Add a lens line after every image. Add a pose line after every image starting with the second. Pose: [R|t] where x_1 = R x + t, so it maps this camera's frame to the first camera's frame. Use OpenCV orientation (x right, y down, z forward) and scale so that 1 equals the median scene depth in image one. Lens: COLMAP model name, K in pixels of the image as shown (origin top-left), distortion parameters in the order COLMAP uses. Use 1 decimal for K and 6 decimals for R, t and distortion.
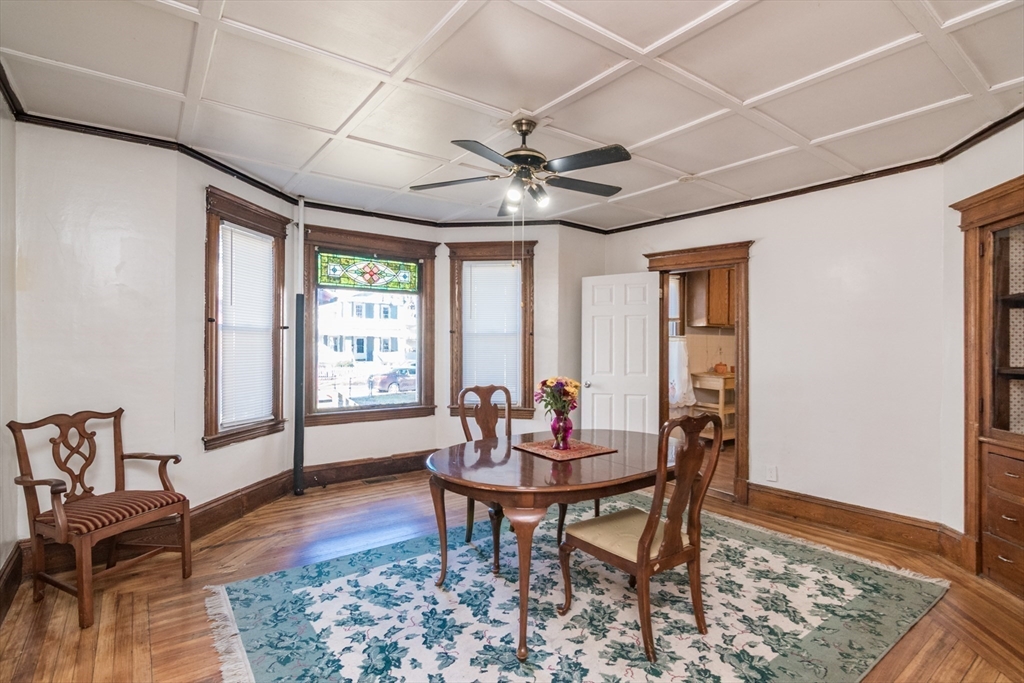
lens RADIAL K [[493.8, 0, 498.0], [0, 493.8, 344.7], [0, 0, 1]] dist [0.010636, -0.000280]
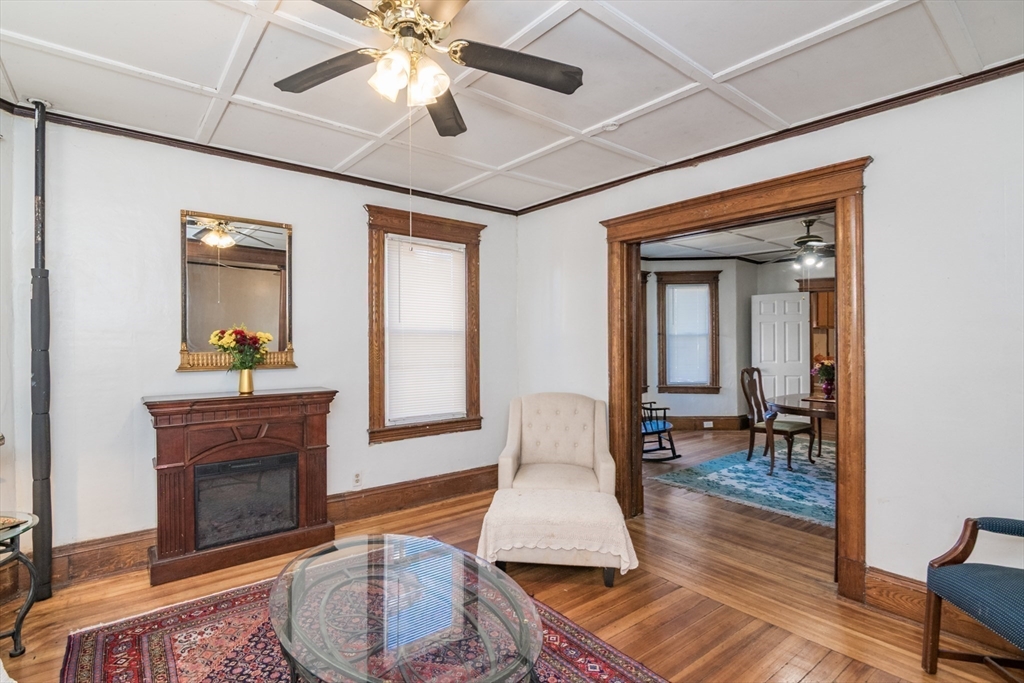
lens RADIAL K [[493.8, 0, 498.0], [0, 493.8, 344.7], [0, 0, 1]] dist [0.010636, -0.000280]
pose [[0.998403, -0.013222, 0.054921, -1.218972], [0.012907, 0.999898, 0.006082, -0.019152], [-0.054995, -0.005363, 0.998472, -0.770949]]
